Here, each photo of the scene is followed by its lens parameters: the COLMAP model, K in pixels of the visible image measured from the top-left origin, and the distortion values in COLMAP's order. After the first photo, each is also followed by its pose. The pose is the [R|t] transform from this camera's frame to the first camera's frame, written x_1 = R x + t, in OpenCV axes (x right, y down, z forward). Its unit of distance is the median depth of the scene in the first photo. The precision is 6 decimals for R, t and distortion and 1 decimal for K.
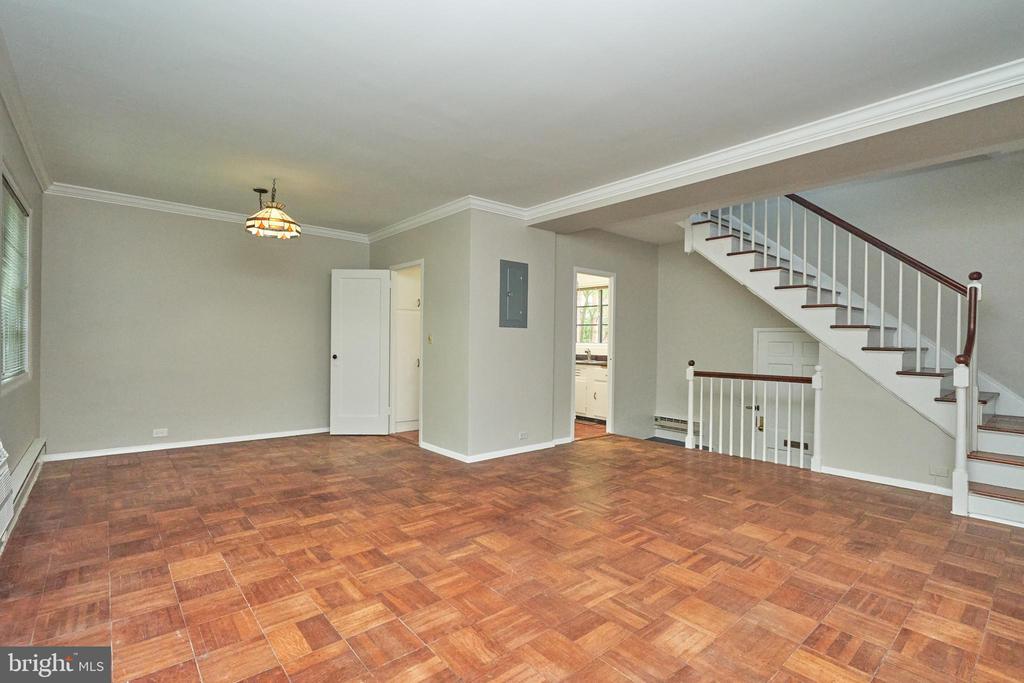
lens RADIAL K [[480.0, 0, 500.1], [0, 480.0, 338.9], [0, 0, 1]] dist [-0.003990, 0.000019]
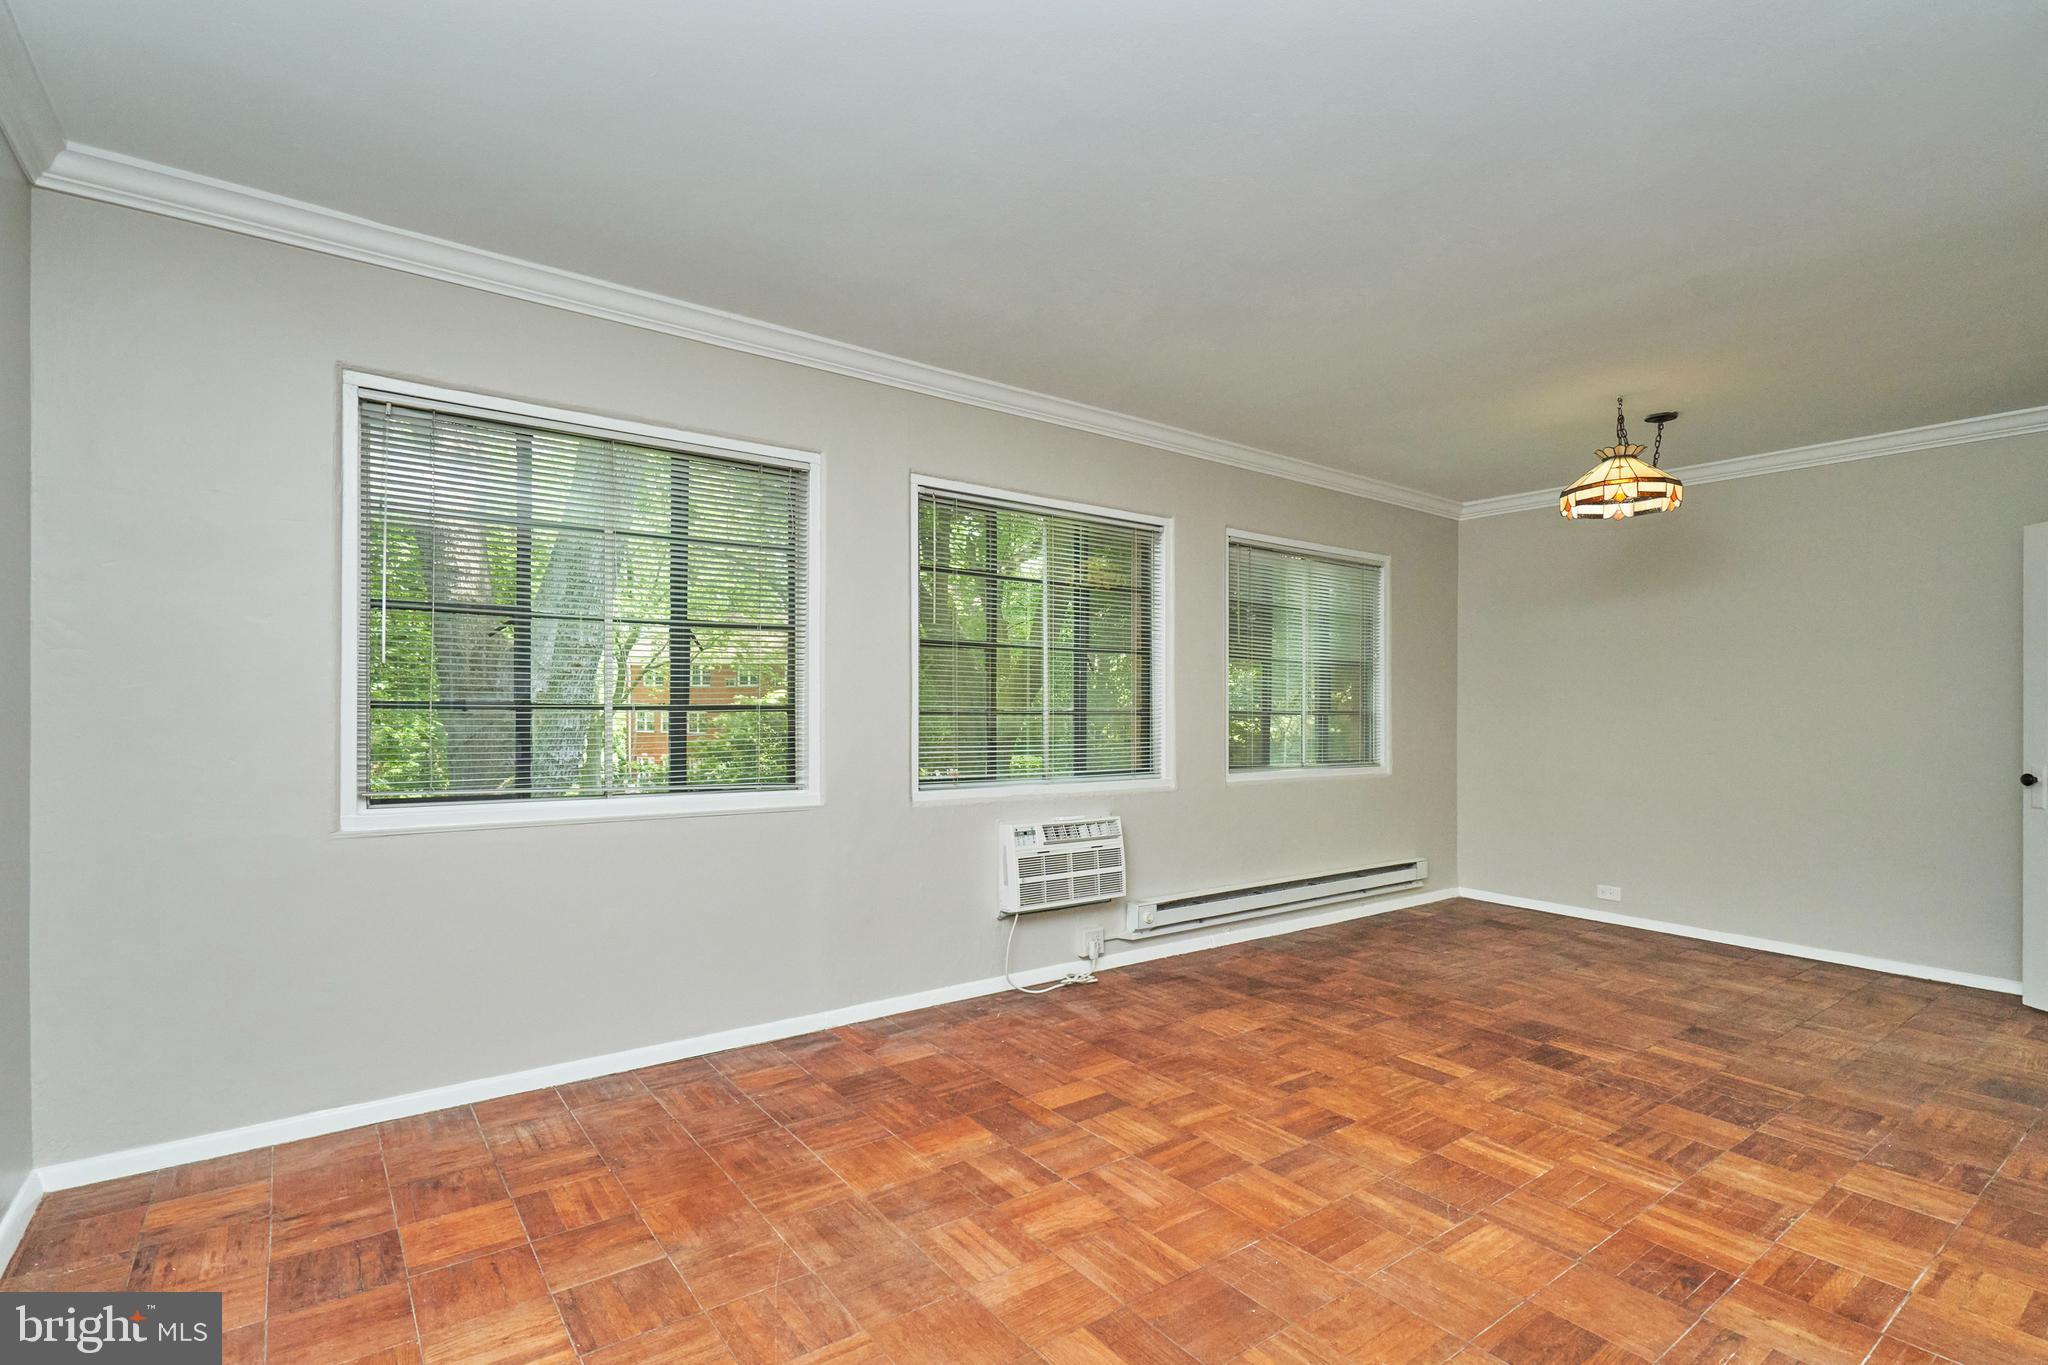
lens RADIAL K [[948.2, 0, 1008.9], [0, 948.2, 698.4], [0, 0, 1]] dist [-0.002053, 0.001043]
pose [[-0.060654, -0.023272, -0.997887, 0.631645], [-0.008313, 0.999705, -0.022809, 0.002238], [0.998124, 0.006912, -0.060830, 0.536869]]
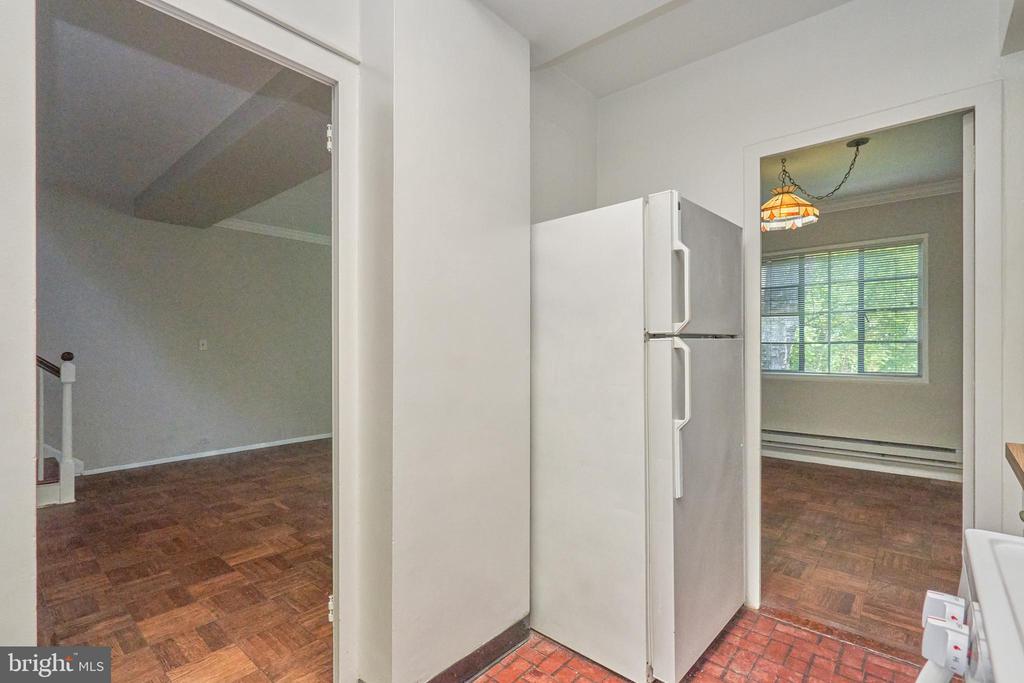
lens RADIAL K [[477.5, 0, 508.5], [0, 477.5, 375.1], [0, 0, 1]] dist [-0.000414, 0.000102]
pose [[-0.984642, -0.001034, -0.174580, 0.185565], [-0.009681, 0.998767, 0.048688, 0.022314], [0.174314, 0.049631, -0.983438, 2.109851]]
